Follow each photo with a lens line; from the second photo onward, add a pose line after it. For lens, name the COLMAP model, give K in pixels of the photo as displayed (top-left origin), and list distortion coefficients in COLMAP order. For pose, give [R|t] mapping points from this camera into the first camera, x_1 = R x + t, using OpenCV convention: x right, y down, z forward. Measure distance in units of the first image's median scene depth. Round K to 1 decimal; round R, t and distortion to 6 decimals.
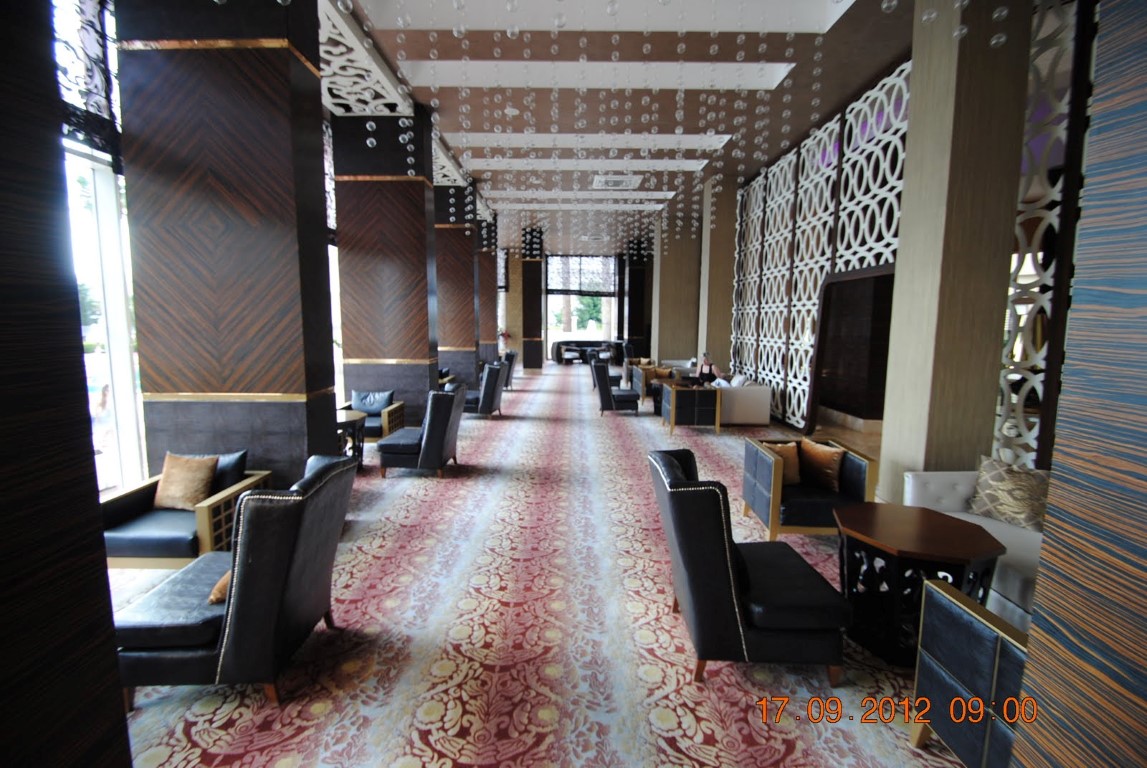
lens RADIAL K [[499.2, 0, 563.9], [0, 499.2, 379.4], [0, 0, 1]] dist [0.017598, -0.018615]
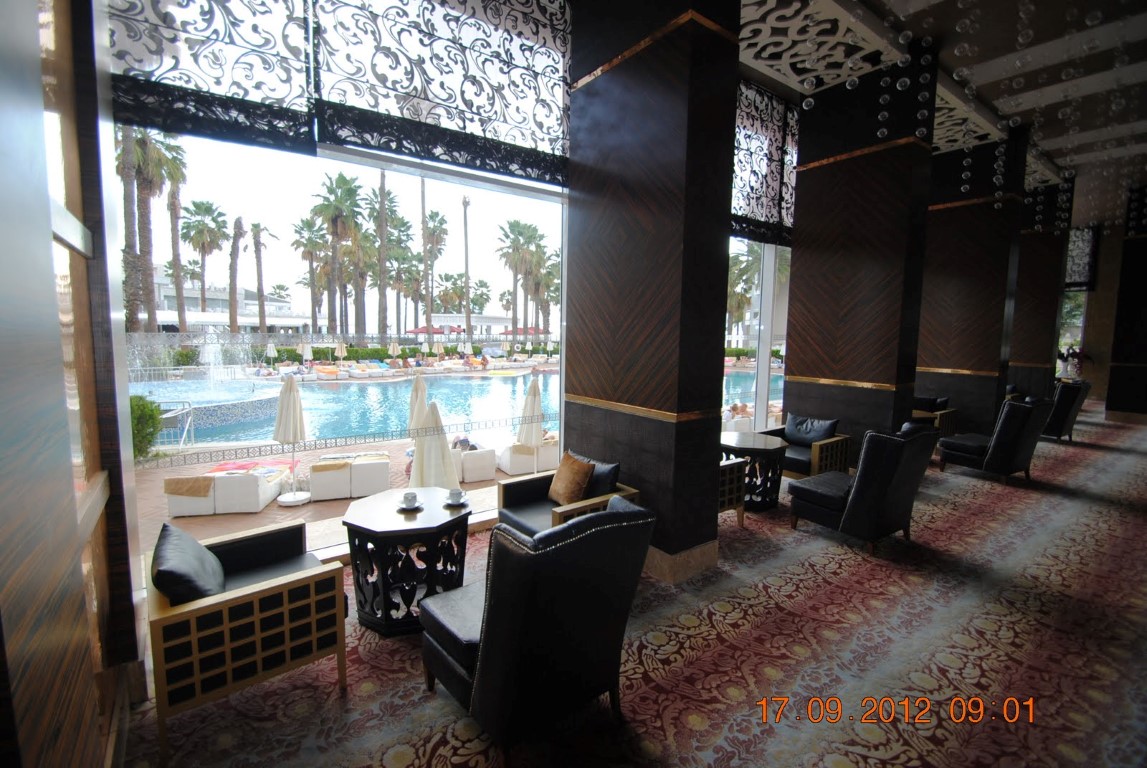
lens RADIAL K [[499.2, 0, 563.9], [0, 499.2, 379.4], [0, 0, 1]] dist [0.017598, -0.018615]
pose [[0.589637, 0.083686, -0.803321, 0.028928], [-0.101563, 0.994405, 0.029045, -0.015858], [0.801257, 0.064461, 0.594837, 0.138080]]
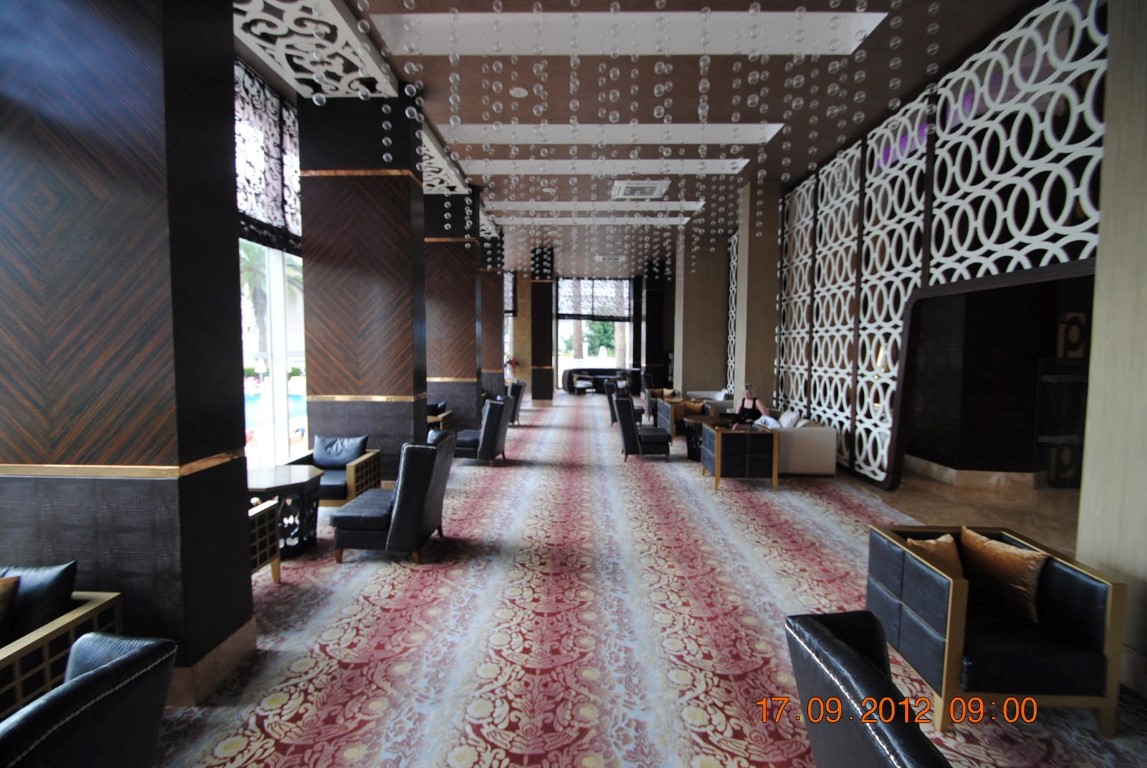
lens RADIAL K [[499.2, 0, 563.9], [0, 499.2, 379.4], [0, 0, 1]] dist [0.017598, -0.018615]
pose [[0.999840, -0.000359, -0.017883, -0.012606], [-0.000574, 0.998639, -0.052155, -0.020097], [0.017877, 0.052157, 0.998479, 0.167702]]
